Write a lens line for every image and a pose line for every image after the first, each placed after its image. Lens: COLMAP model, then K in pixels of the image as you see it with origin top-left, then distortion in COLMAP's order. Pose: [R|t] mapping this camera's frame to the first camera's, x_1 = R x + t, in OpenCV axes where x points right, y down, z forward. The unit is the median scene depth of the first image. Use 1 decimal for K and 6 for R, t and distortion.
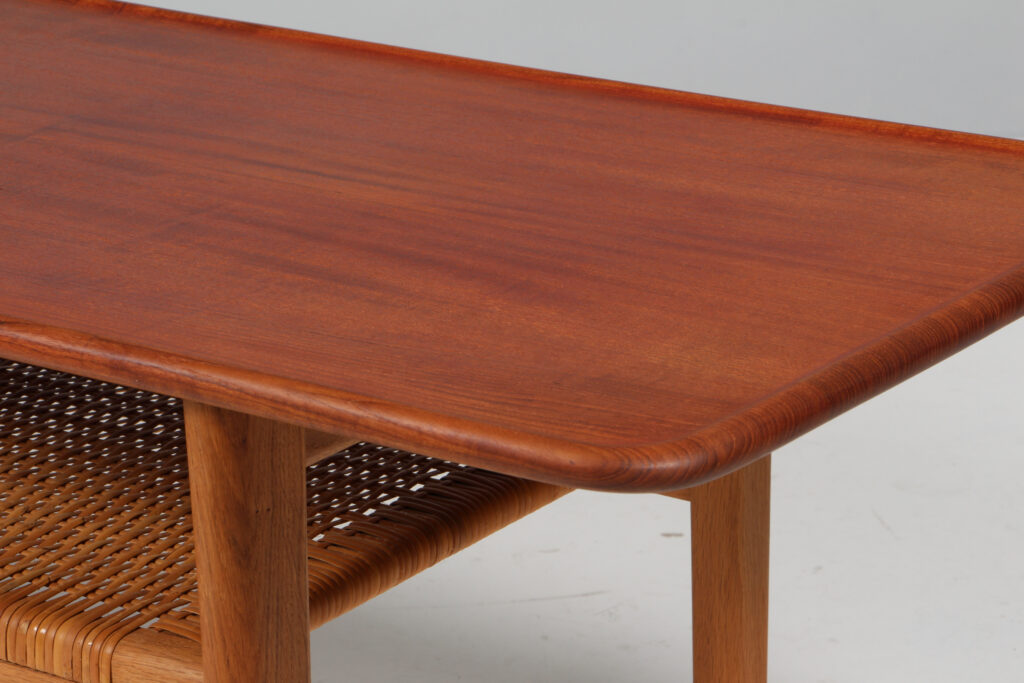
lens RADIAL K [[3278.9, 0, 511.4], [0, 3278.9, 340.2], [0, 0, 1]] dist [0.650376, 0.000000]
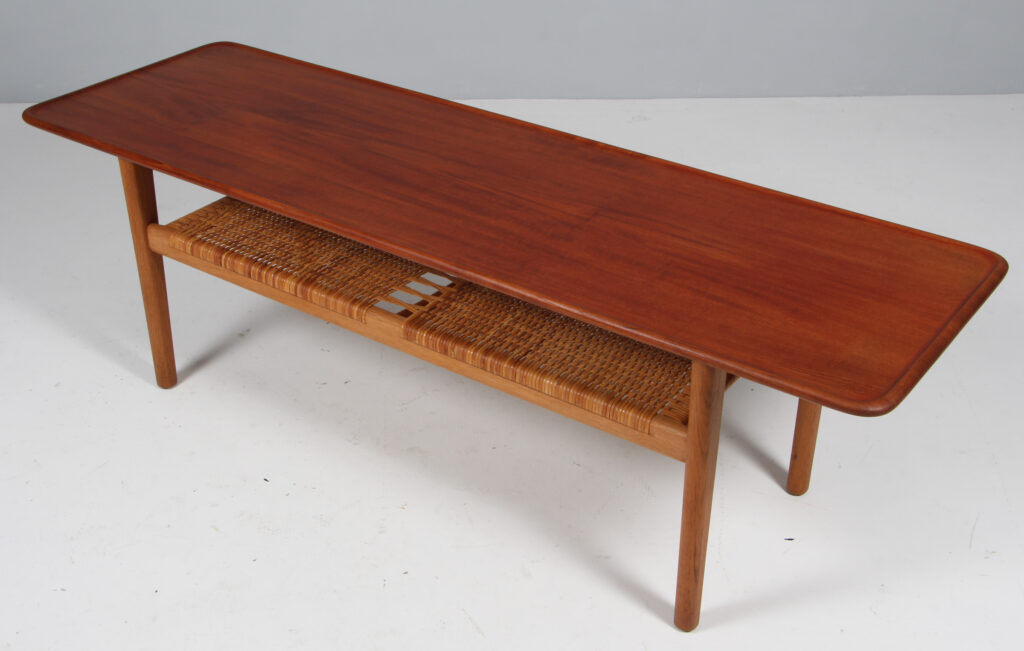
lens RADIAL K [[1331.8, 0, 519.8], [0, 1331.8, 320.3], [0, 0, 1]] dist [0.002553, 0.000000]
pose [[0.999503, 0.020239, 0.024153, -0.269141], [-0.024837, 0.977696, 0.208551, -0.247499], [-0.019393, -0.209047, 0.977713, -0.167960]]
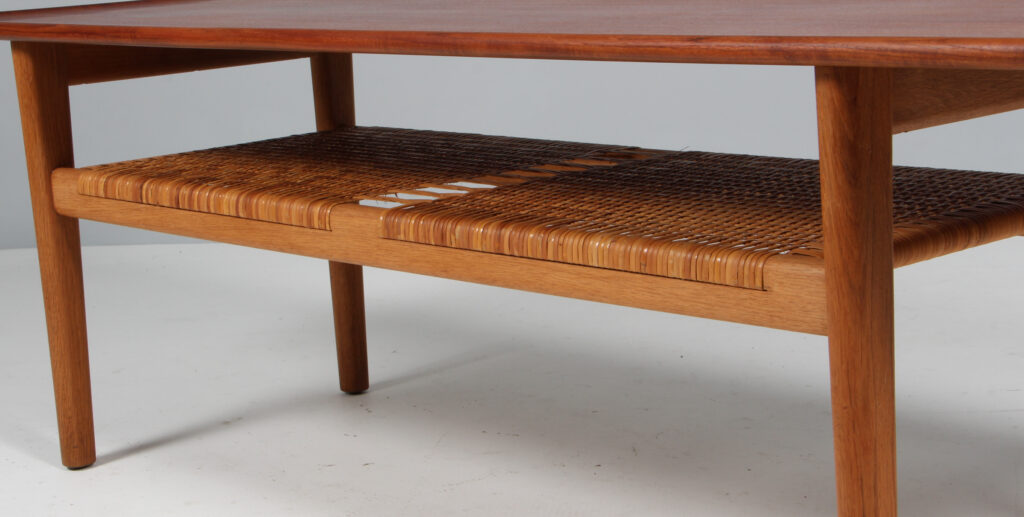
lens RADIAL K [[1948.6, 0, 480.4], [0, 1948.6, 268.2], [0, 0, 1]] dist [0.155086, 0.000000]
pose [[0.974768, 0.002996, -0.223199, -0.042987], [-0.030791, 0.992156, -0.121157, 0.211627], [0.221085, 0.124972, 0.967214, 0.066938]]
